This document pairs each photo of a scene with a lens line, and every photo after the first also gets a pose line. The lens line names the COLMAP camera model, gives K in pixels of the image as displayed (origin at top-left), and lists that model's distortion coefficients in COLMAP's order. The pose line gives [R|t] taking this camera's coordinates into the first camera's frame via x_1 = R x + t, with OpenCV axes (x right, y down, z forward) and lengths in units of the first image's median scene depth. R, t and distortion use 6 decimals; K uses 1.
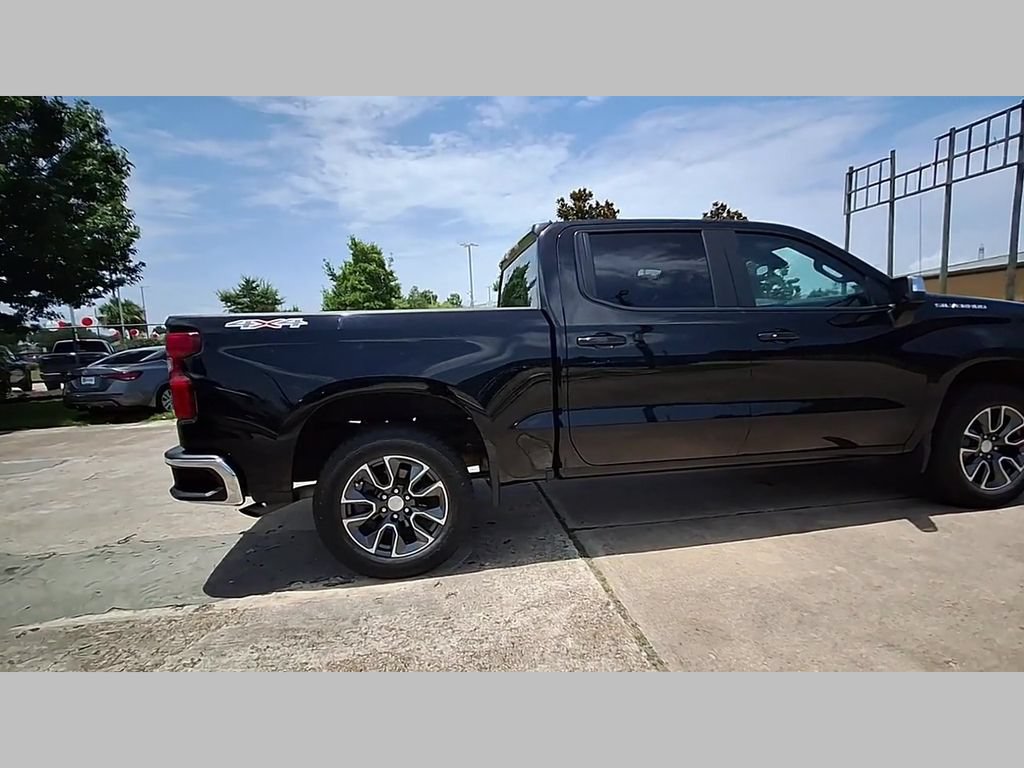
lens RADIAL K [[511.6, 0, 508.7], [0, 511.6, 390.7], [0, 0, 1]] dist [-0.000961, -0.006936]
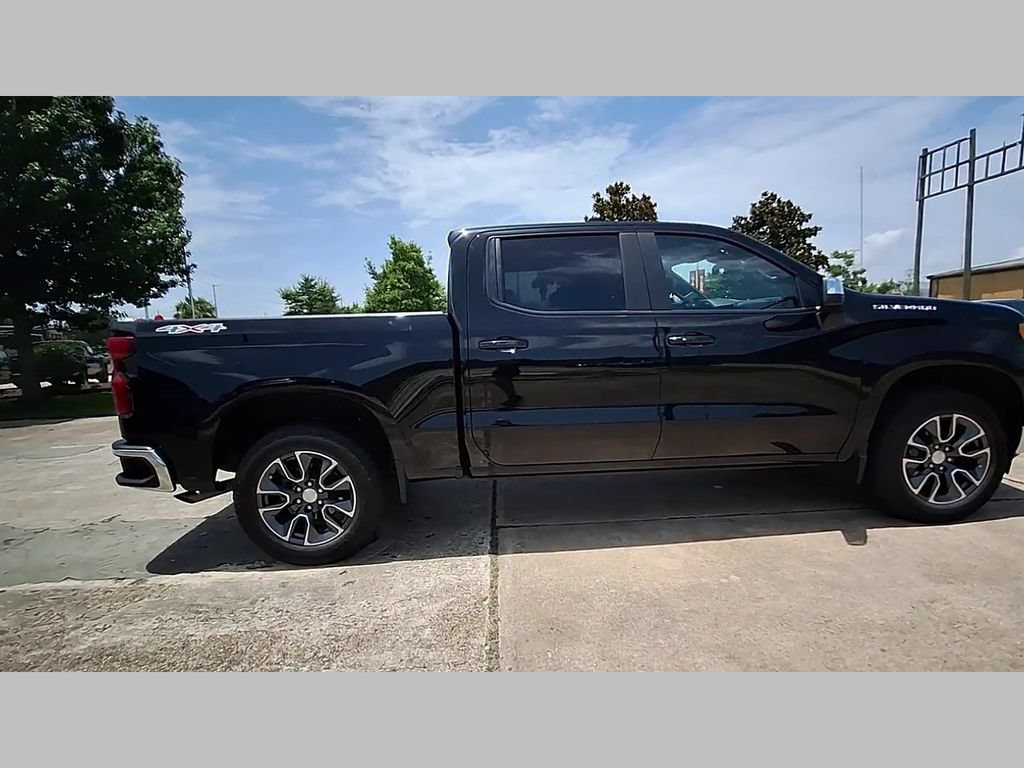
lens RADIAL K [[511.6, 0, 507.5], [0, 511.6, 390.5], [0, 0, 1]] dist [-0.000961, -0.006936]
pose [[0.993779, 0.012822, -0.110626, 0.260564], [-0.011853, 0.999885, 0.009411, -0.012832], [0.110734, -0.008042, 0.993818, -0.016963]]
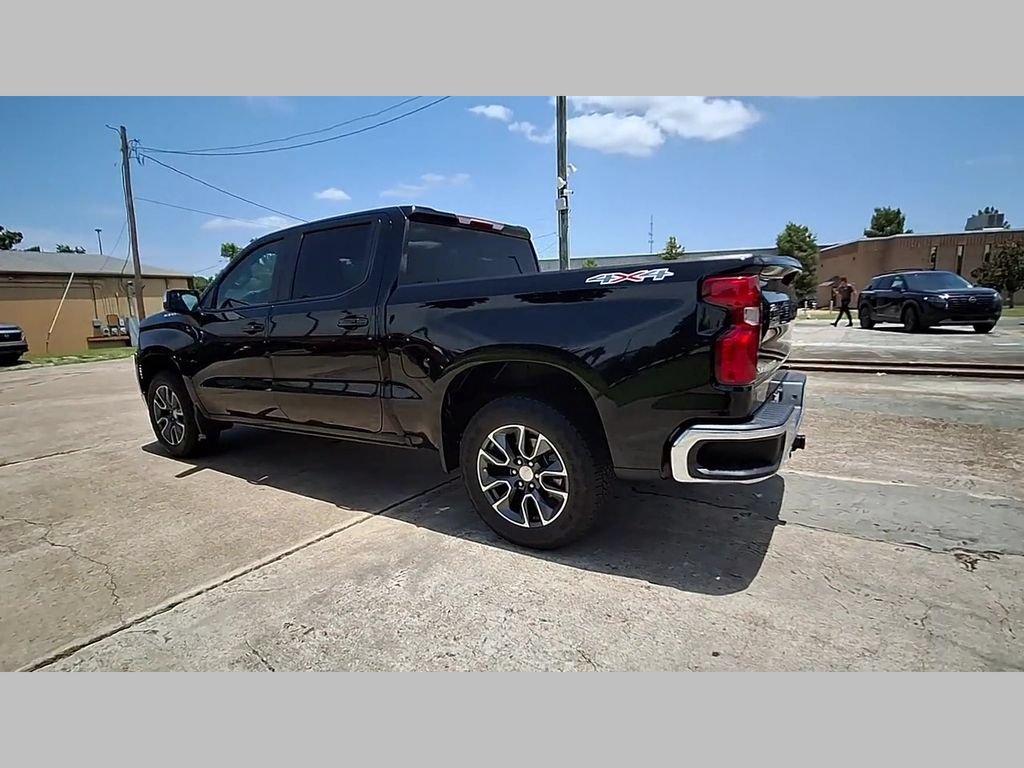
lens RADIAL K [[511.6, 0, 511.6], [0, 511.6, 391.3], [0, 0, 1]] dist [-0.000961, -0.006936]
pose [[-0.741720, -0.034475, 0.669823, -0.808928], [0.141825, 0.968034, 0.206872, -0.169713], [-0.655544, 0.248438, -0.713121, 1.985166]]
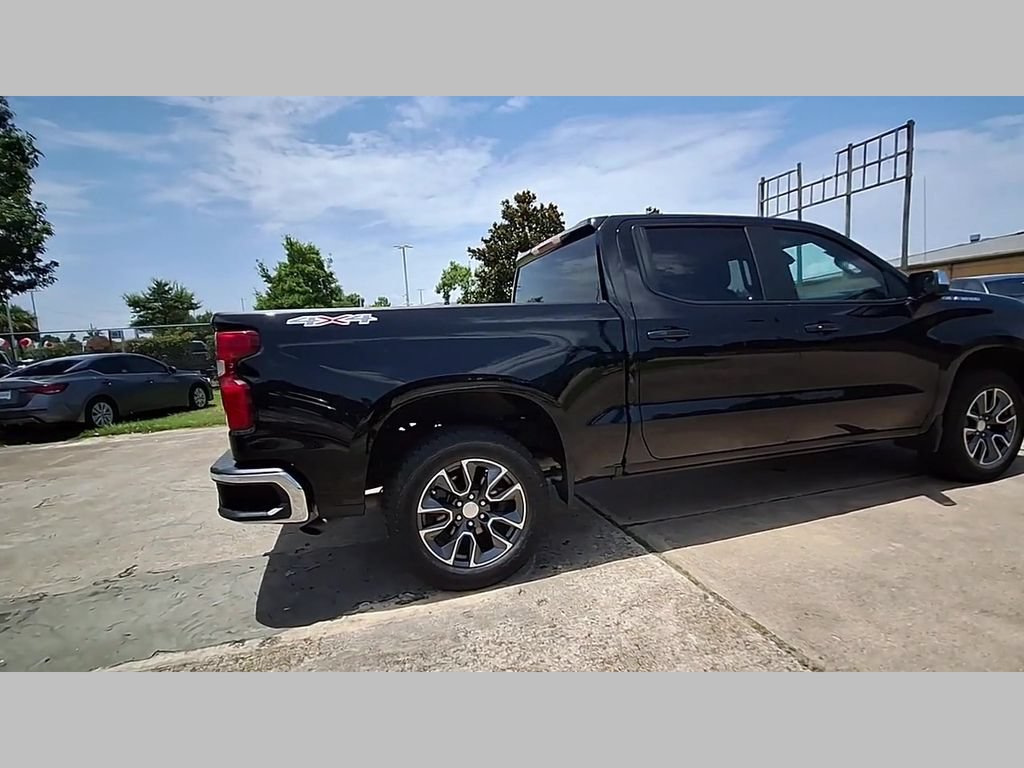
lens RADIAL K [[511.6, 0, 509.6], [0, 511.6, 389.3], [0, 0, 1]] dist [-0.000961, -0.006936]
pose [[0.989965, -0.030035, 0.138085, -0.231477], [0.031136, 0.999498, -0.005816, 0.005134], [-0.137841, 0.010057, 0.990403, 0.046099]]
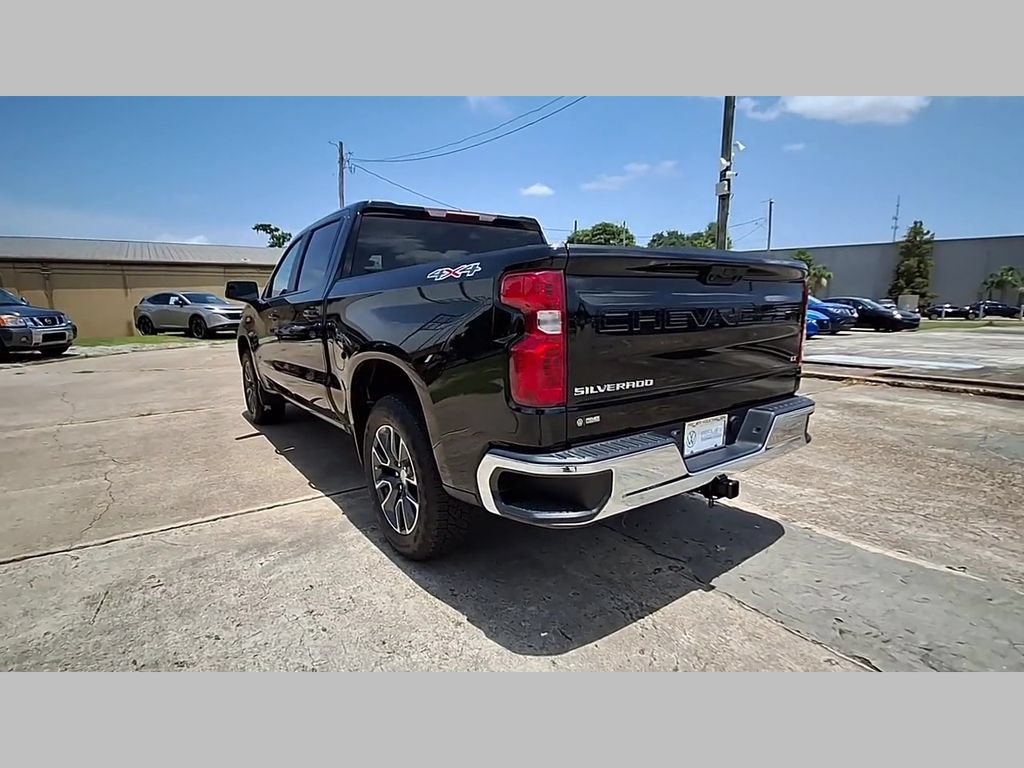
lens RADIAL K [[511.6, 0, 504.0], [0, 511.6, 394.2], [0, 0, 1]] dist [-0.000961, -0.006936]
pose [[-0.446184, -0.101095, 0.889213, -1.039013], [0.127950, 0.976186, 0.175185, -0.112231], [-0.885748, 0.191939, -0.422623, 1.587353]]
